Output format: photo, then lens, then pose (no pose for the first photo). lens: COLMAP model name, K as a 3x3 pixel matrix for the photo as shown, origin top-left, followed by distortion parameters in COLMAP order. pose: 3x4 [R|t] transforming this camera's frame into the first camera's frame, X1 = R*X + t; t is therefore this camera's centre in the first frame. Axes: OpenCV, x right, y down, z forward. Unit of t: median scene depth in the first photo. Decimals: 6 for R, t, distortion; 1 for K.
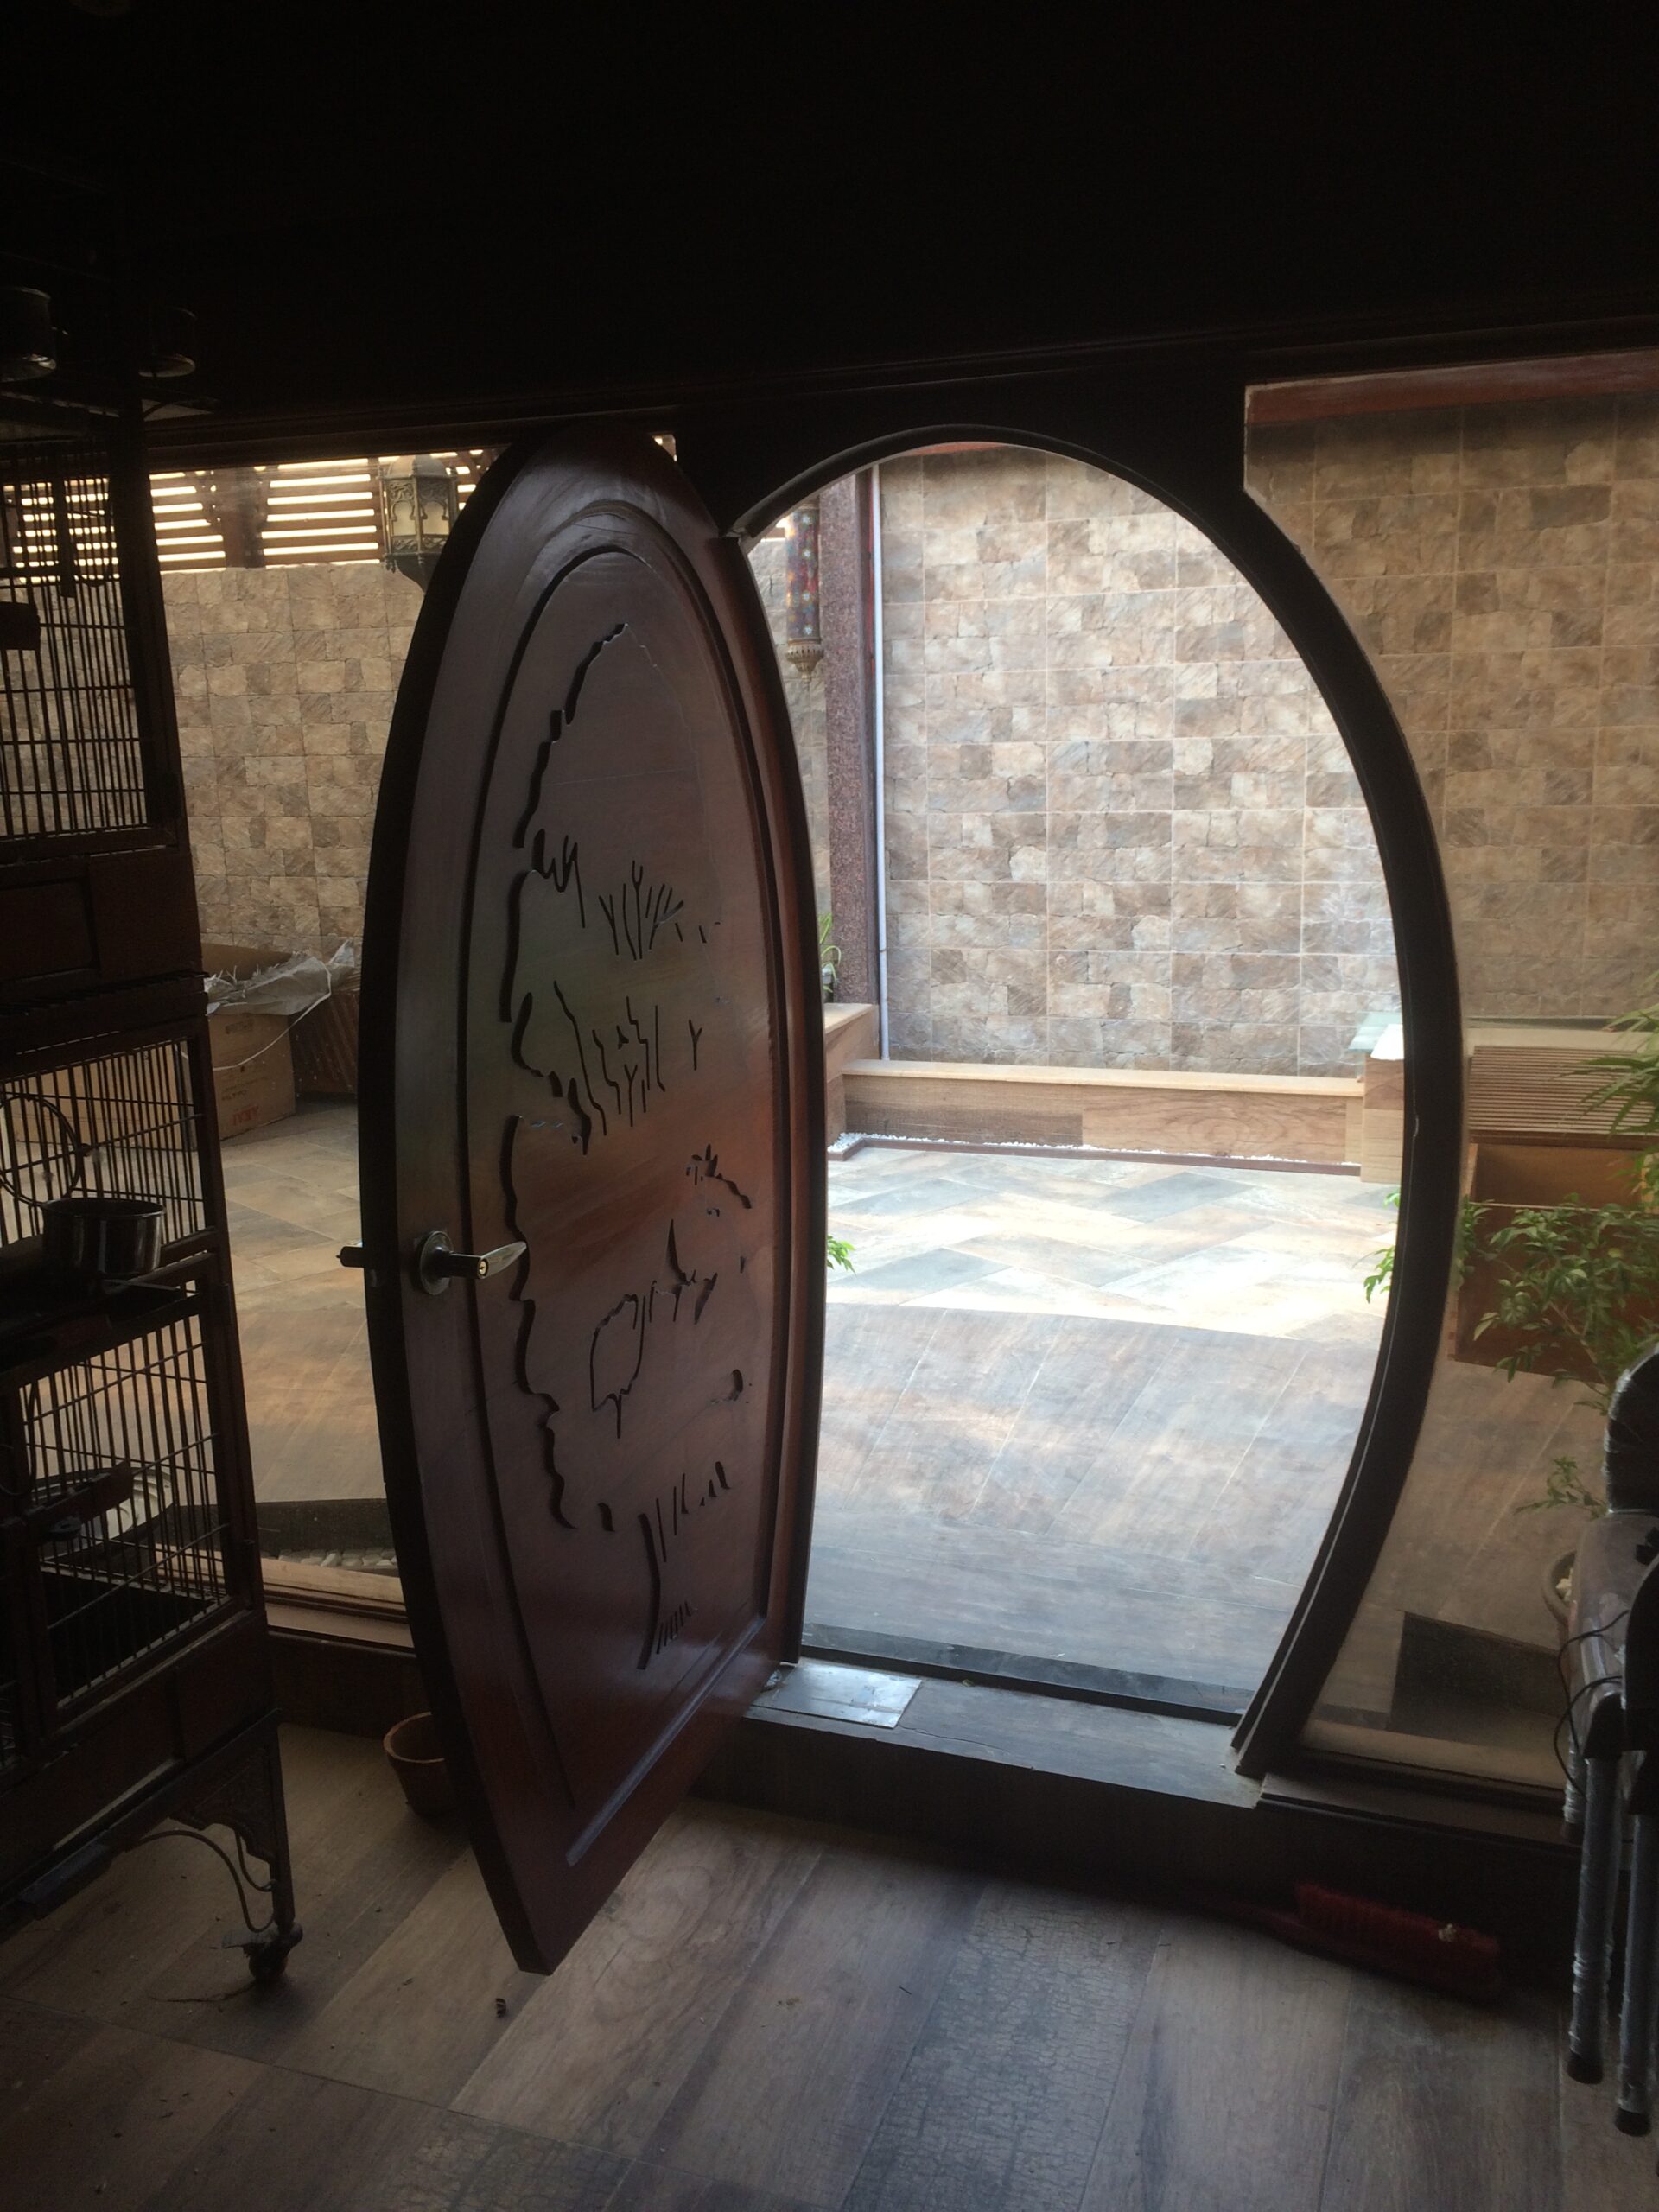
lens RADIAL K [[1892.5, 0, 835.3], [0, 1892.5, 1117.8], [0, 0, 1]] dist [0.031907, 0.000063]
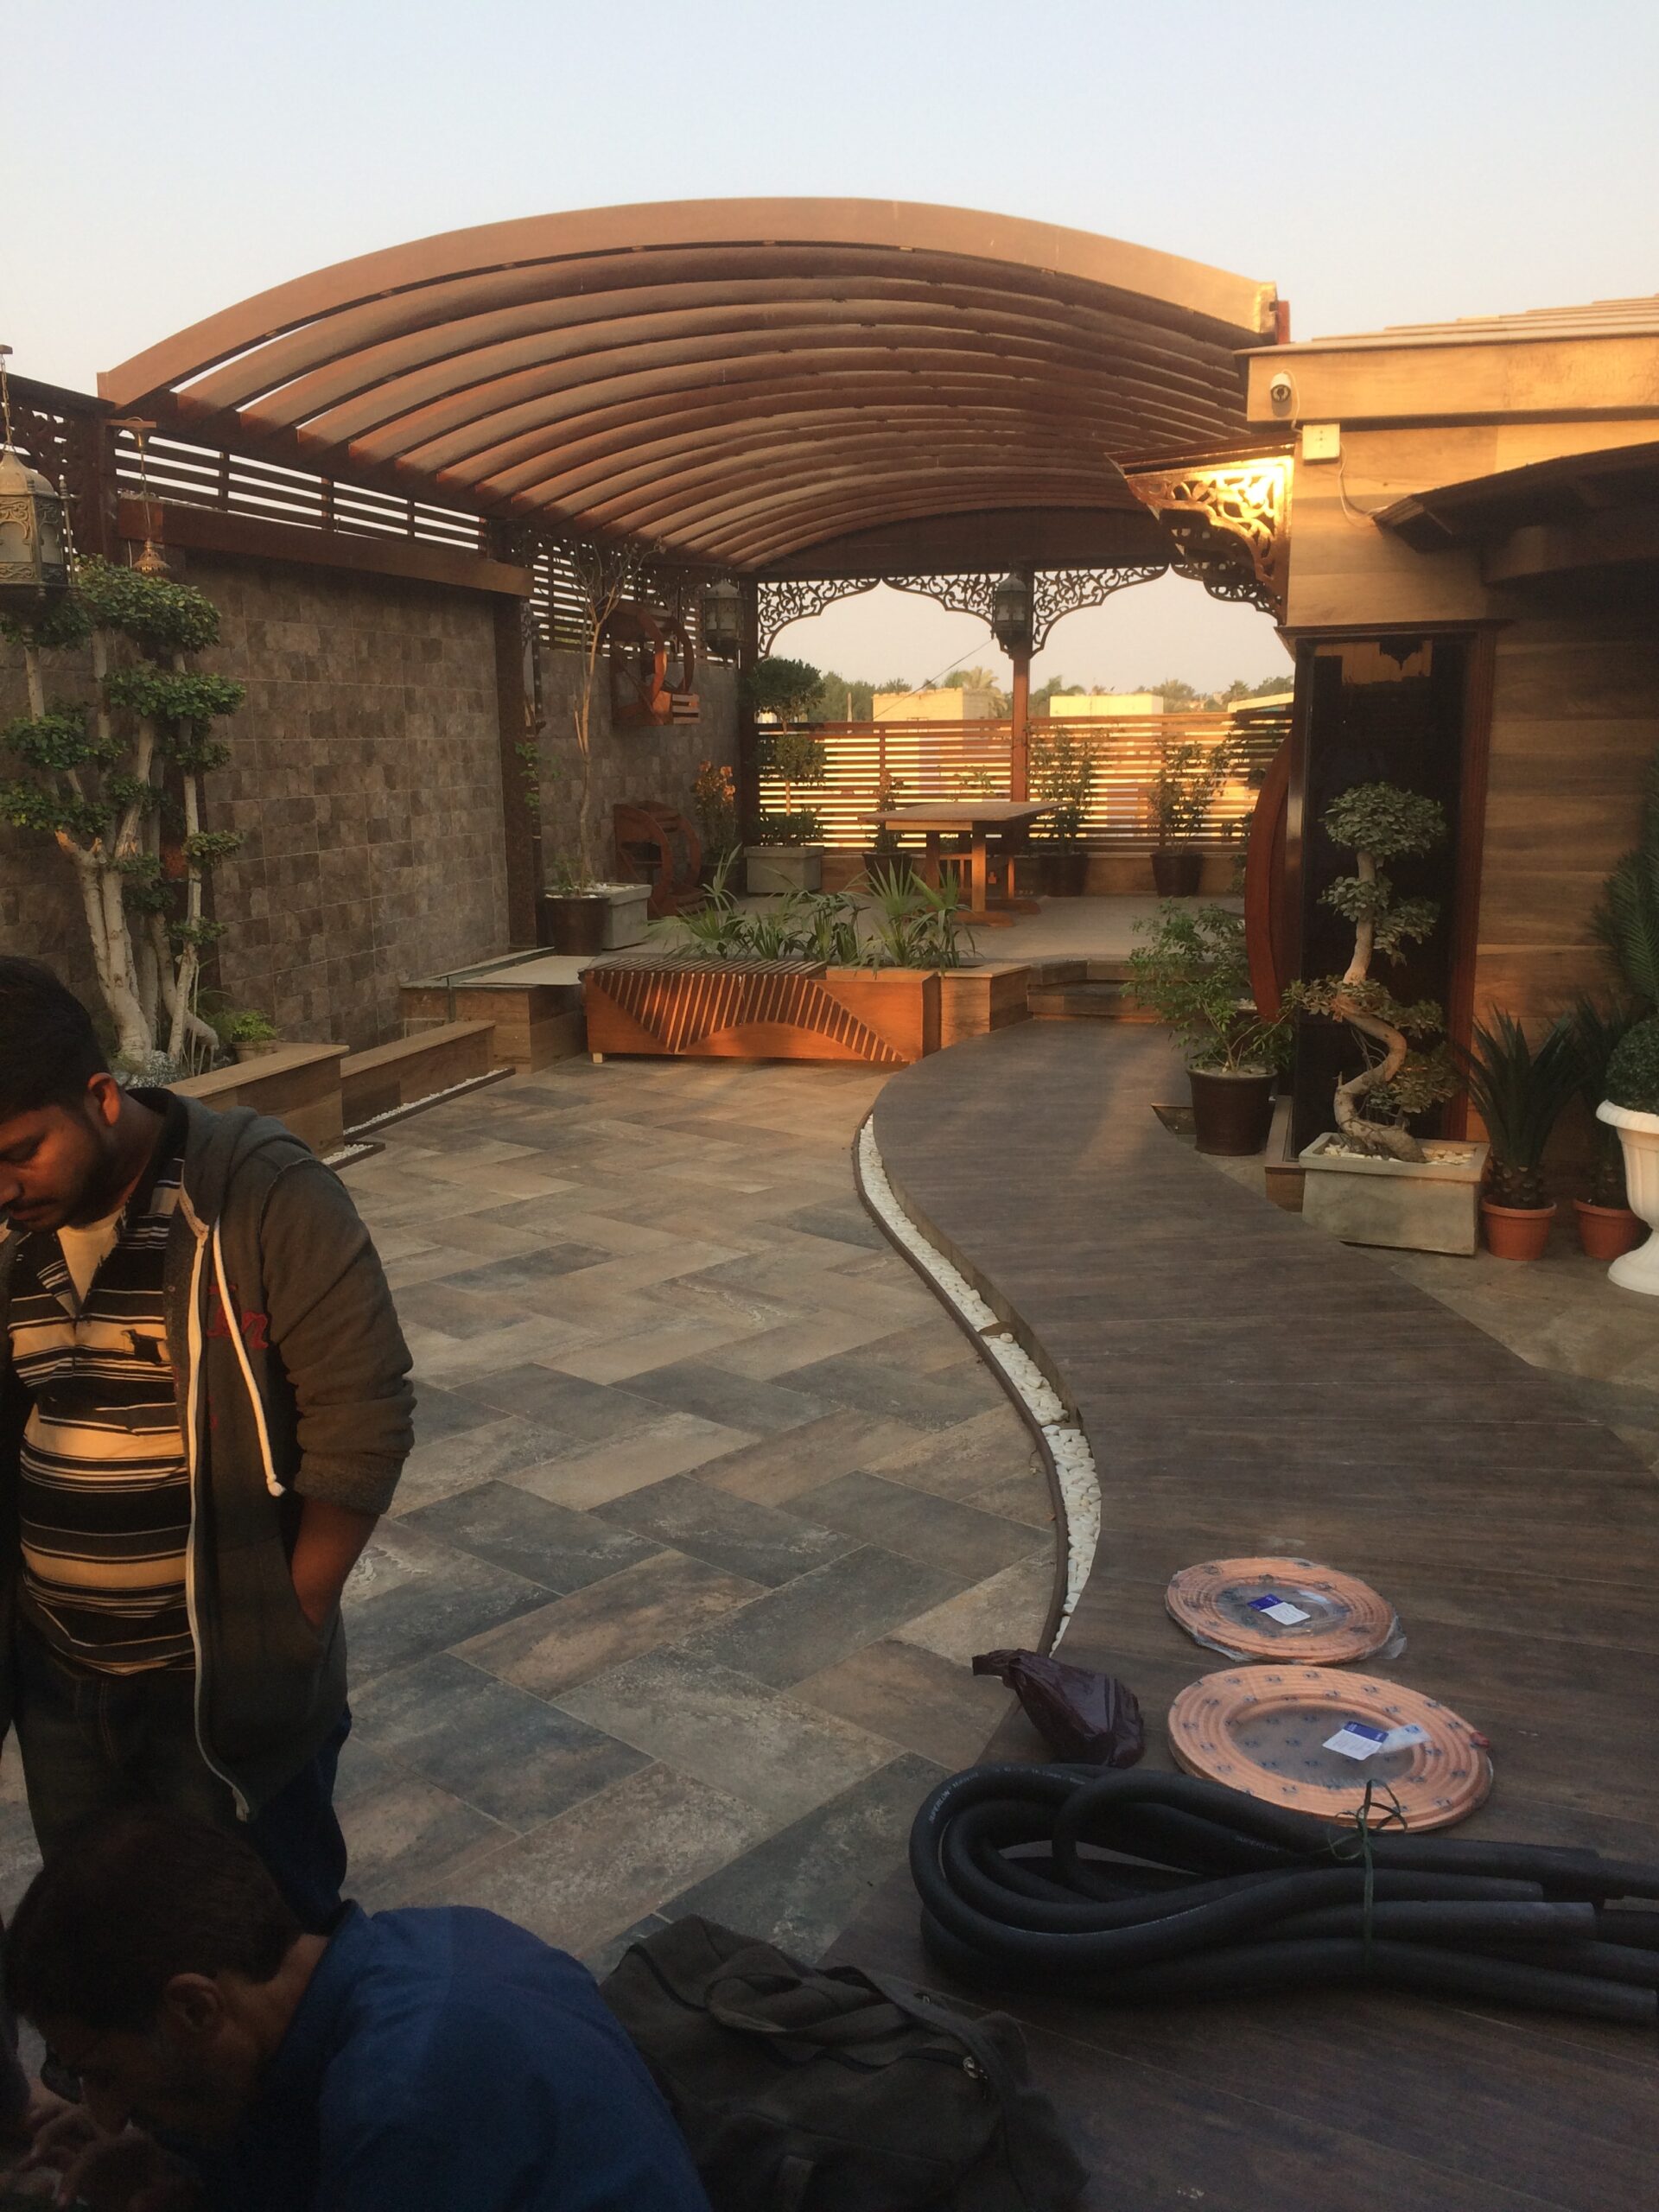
lens RADIAL K [[1892.5, 0, 830.5], [0, 1892.5, 1101.6], [0, 0, 1]] dist [0.031907, 0.000063]
pose [[-0.109362, -0.159951, 0.981048, -1.151764], [0.223613, 0.957711, 0.181073, -0.154331], [-0.968523, 0.239177, -0.068970, 0.789189]]
